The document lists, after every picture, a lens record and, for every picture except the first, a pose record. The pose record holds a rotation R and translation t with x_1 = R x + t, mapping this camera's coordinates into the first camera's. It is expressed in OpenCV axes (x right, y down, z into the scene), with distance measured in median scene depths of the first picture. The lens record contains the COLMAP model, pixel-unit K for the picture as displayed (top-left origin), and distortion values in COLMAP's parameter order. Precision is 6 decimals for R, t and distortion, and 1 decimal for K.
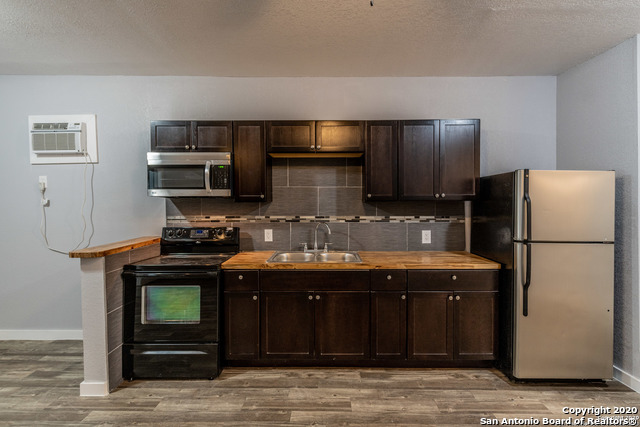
lens RADIAL K [[310.7, 0, 329.9], [0, 310.7, 199.6], [0, 0, 1]] dist [0.005961, -0.001576]
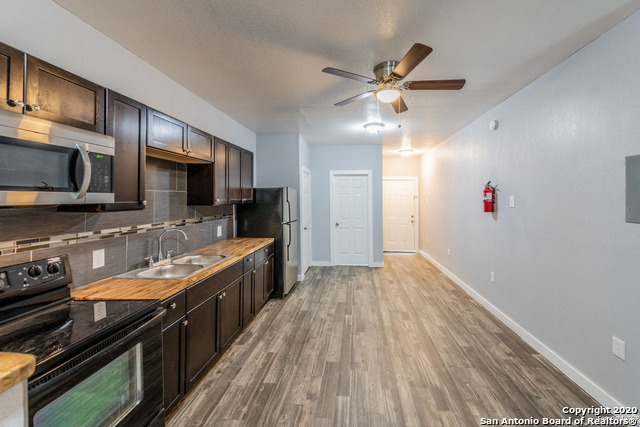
lens RADIAL K [[255.2, 0, 335.4], [0, 255.2, 195.6], [0, 0, 1]] dist [0.008670, -0.000564]
pose [[0.079998, 0.008367, 0.996760, -0.806579], [0.004270, 0.999953, -0.008737, -0.019928], [-0.996786, 0.004955, 0.079959, 0.478388]]
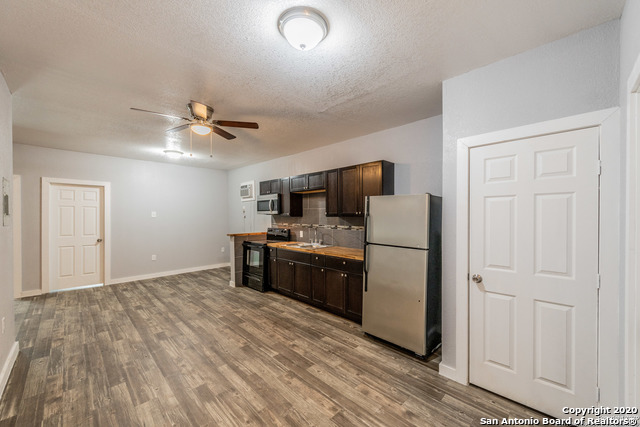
lens RADIAL K [[255.2, 0, 330.6], [0, 255.2, 216.6], [0, 0, 1]] dist [0.008670, -0.000564]
pose [[0.721534, 0.005104, -0.692361, 1.149586], [-0.001535, 0.999982, 0.005772, -0.002910], [0.692378, -0.003102, 0.721529, -0.022648]]
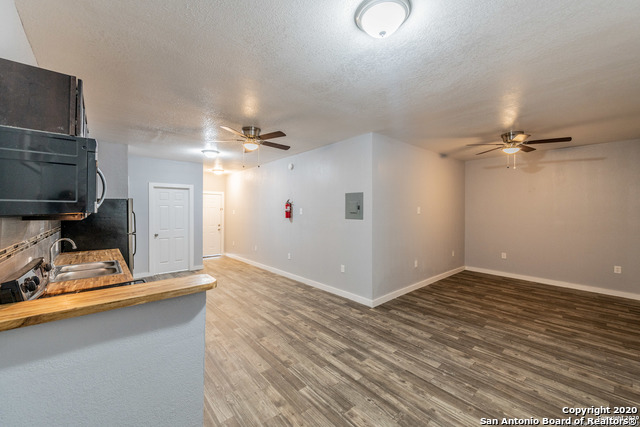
lens RADIAL K [[255.2, 0, 310.0], [0, 255.2, 208.0], [0, 0, 1]] dist [0.008670, -0.000564]
pose [[-0.631173, 0.005501, 0.775622, -1.206223], [0.002898, 0.999985, -0.004733, -0.017567], [-0.775637, -0.000739, -0.631179, 0.976560]]
